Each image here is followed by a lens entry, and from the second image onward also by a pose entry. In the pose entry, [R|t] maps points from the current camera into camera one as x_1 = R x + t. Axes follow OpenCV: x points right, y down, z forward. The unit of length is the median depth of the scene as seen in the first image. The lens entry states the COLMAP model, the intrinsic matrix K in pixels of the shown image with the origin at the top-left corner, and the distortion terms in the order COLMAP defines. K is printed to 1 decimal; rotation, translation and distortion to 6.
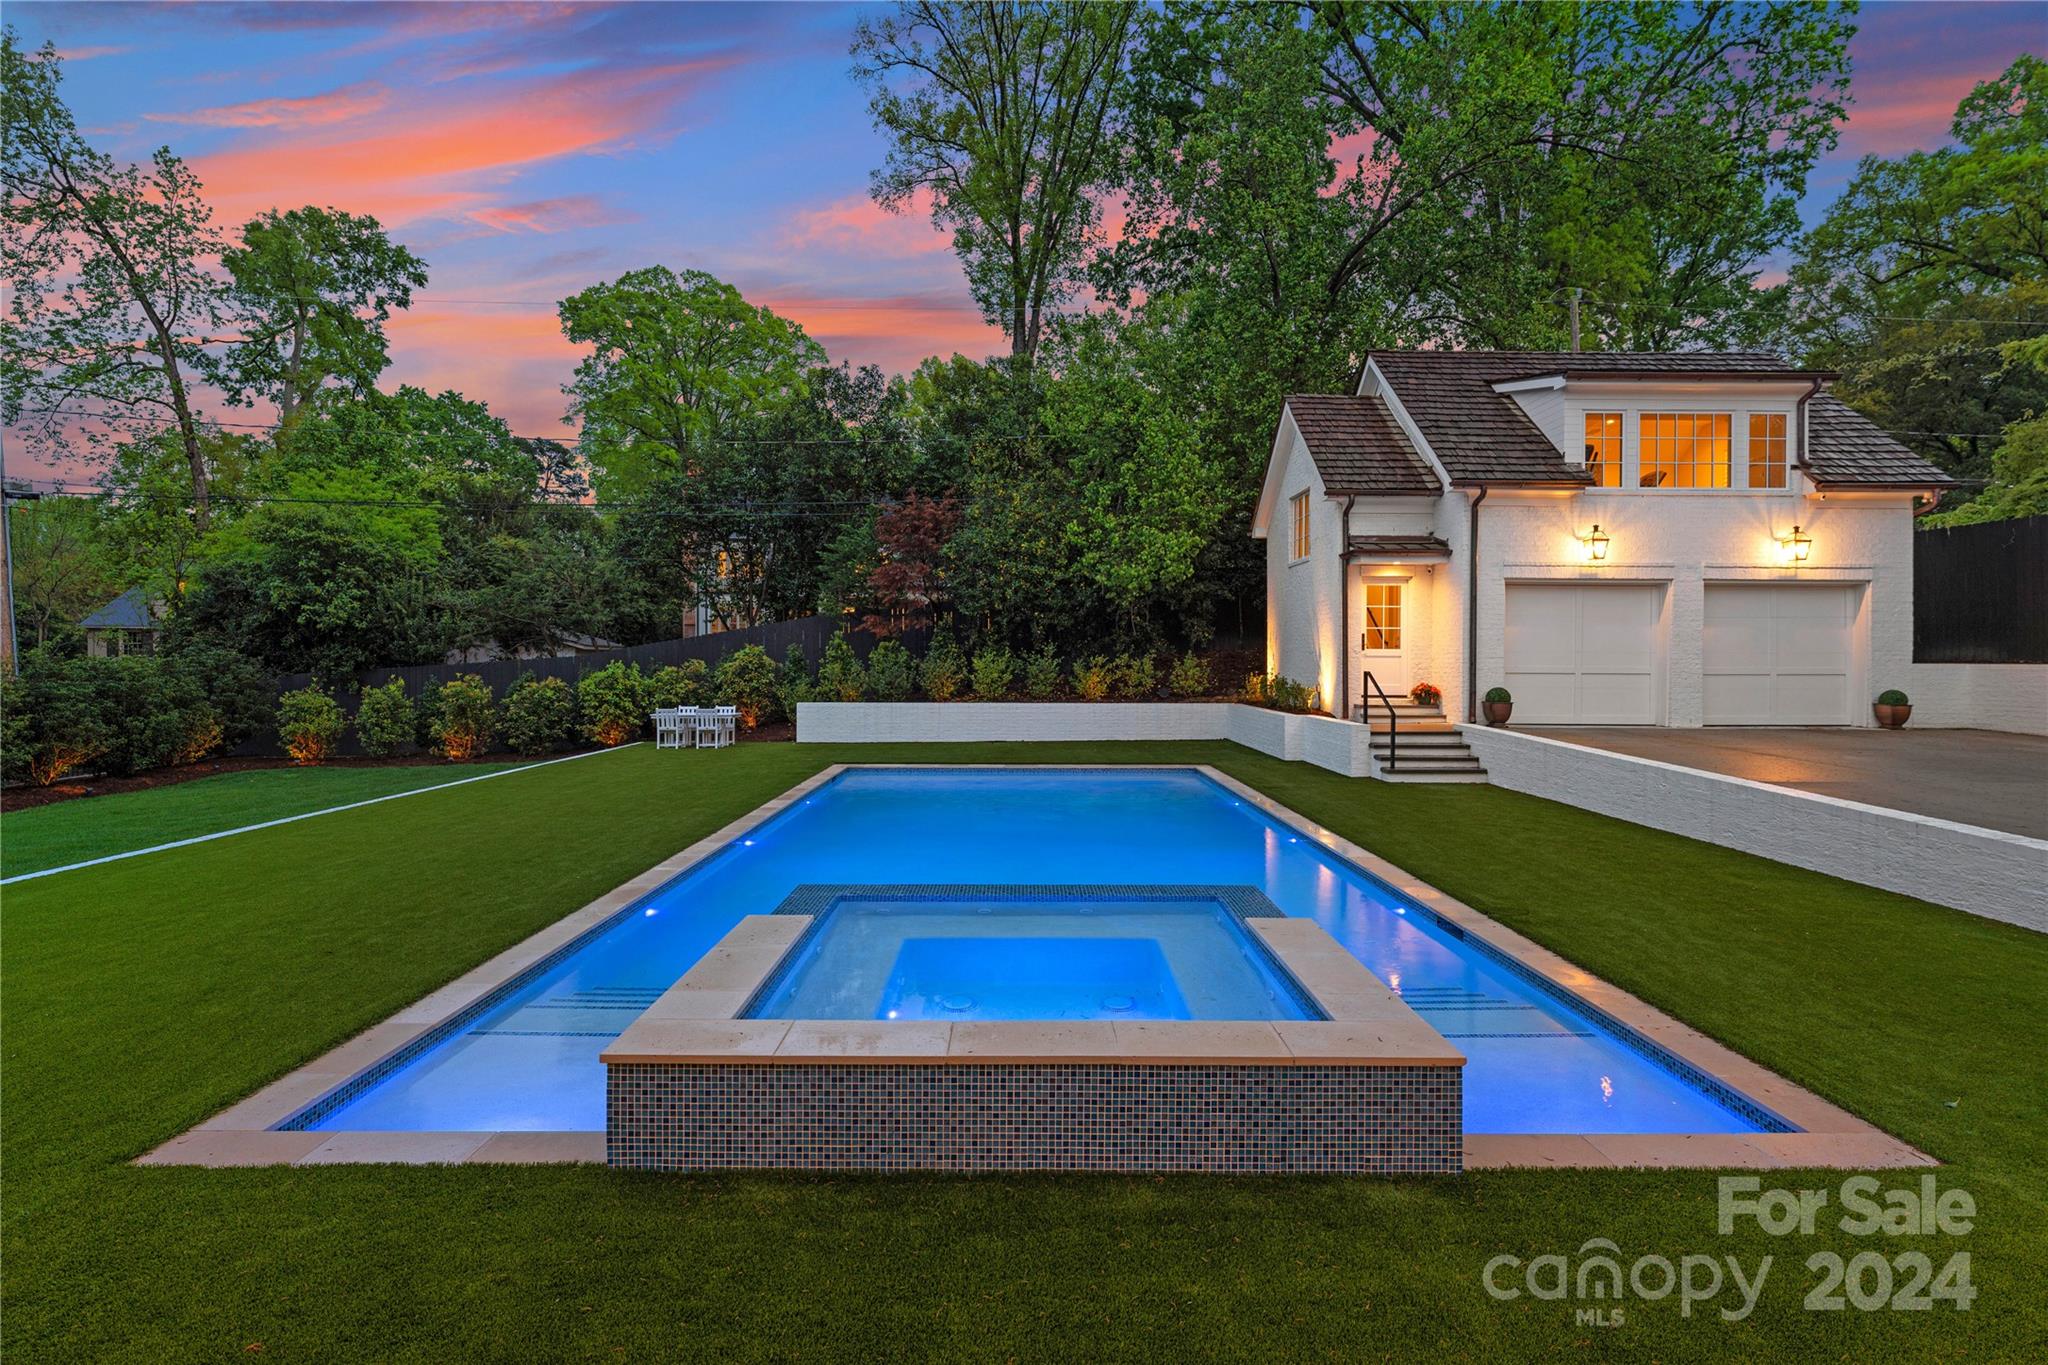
lens RADIAL K [[961.2, 0, 1014.3], [0, 961.2, 671.4], [0, 0, 1]] dist [-0.002772, -0.000020]
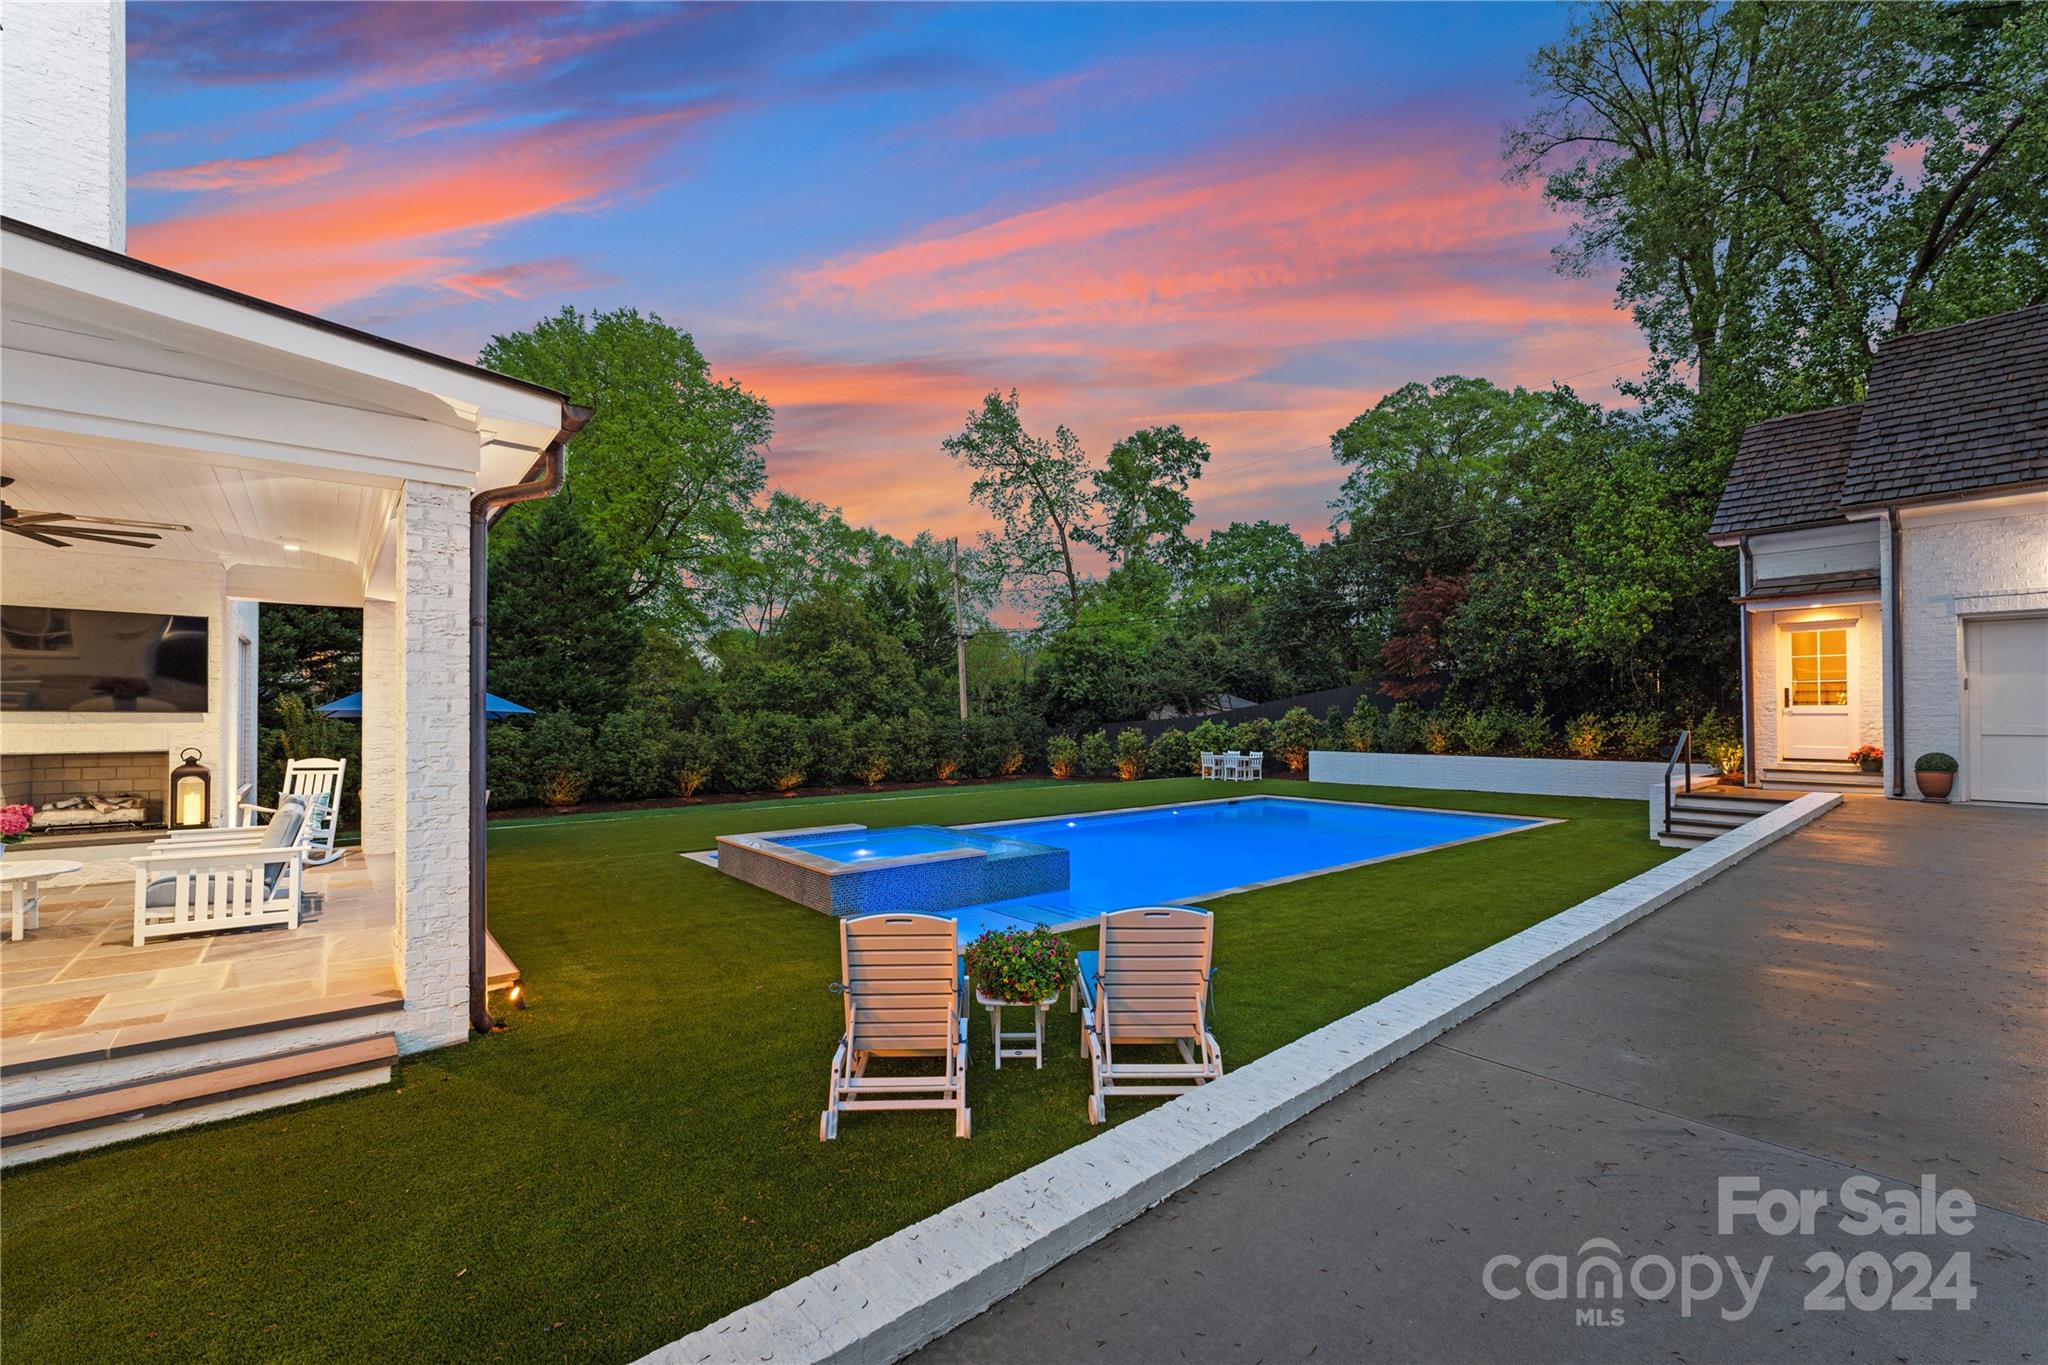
lens RADIAL K [[820.2, 0, 1030.6], [0, 820.2, 714.3], [0, 0, 1]] dist [0.000922, -0.000006]
pose [[0.647884, -0.005541, -0.761719, 0.214512], [-0.005701, 0.999910, -0.012122, -0.001011], [0.761718, 0.012196, 0.647794, -0.006262]]
